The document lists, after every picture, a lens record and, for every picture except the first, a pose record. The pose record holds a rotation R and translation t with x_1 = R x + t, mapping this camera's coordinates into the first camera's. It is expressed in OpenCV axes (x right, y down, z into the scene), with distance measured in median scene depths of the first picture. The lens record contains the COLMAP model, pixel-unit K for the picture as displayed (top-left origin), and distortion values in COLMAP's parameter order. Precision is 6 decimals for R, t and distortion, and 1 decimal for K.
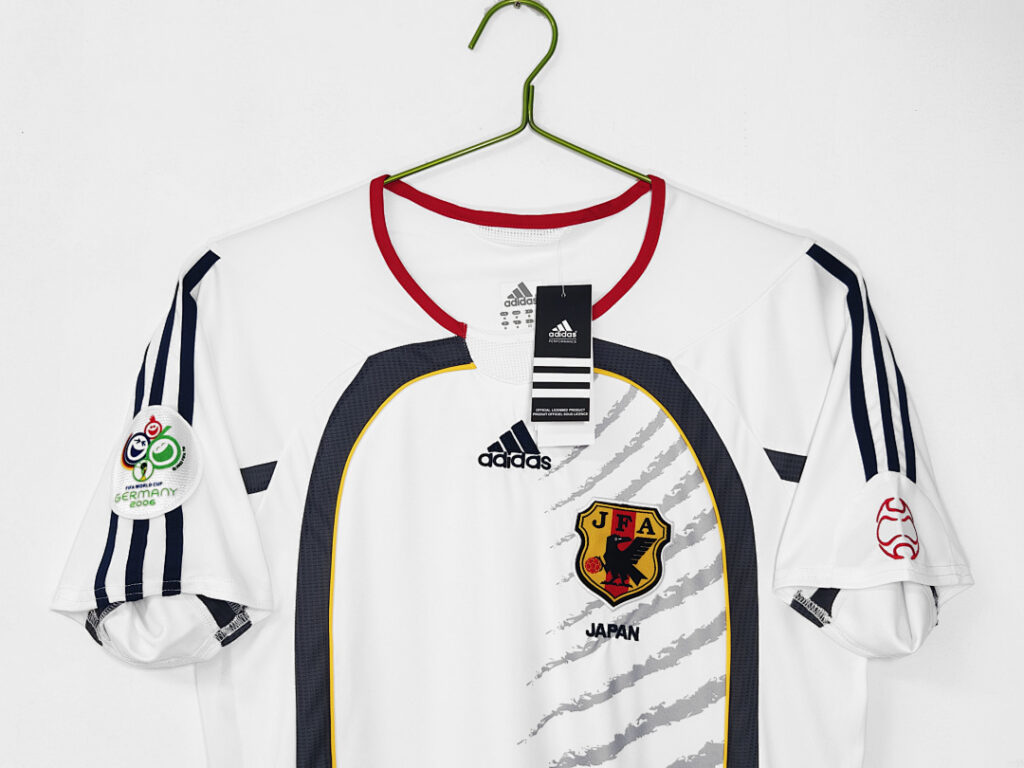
lens RADIAL K [[1020.9, 0, 512.0], [0, 1020.9, 384.0], [0, 0, 1]] dist [-0.001214, 0.001436]
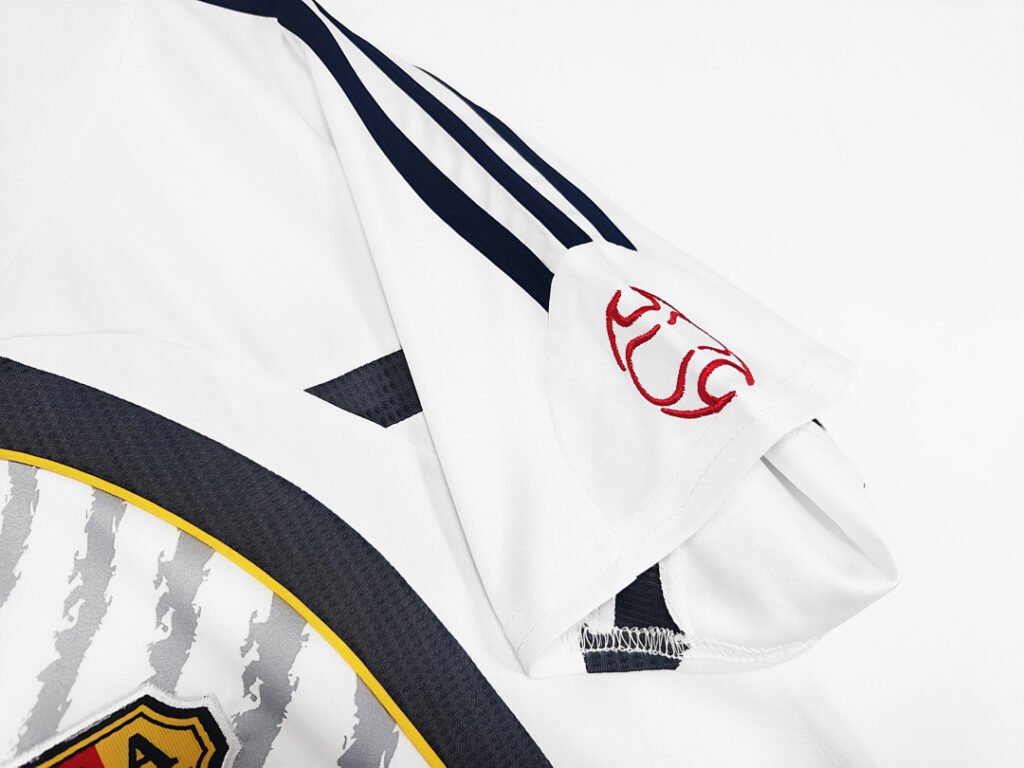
lens RADIAL K [[738.2, 0, 512.0], [0, 738.2, 384.0], [0, 0, 1]] dist [-0.005768, -0.001186]
pose [[0.776660, -0.551986, 0.303496, 0.225059], [0.591568, 0.804683, -0.050327, 0.124516], [-0.216439, 0.218626, 0.951503, 0.712051]]
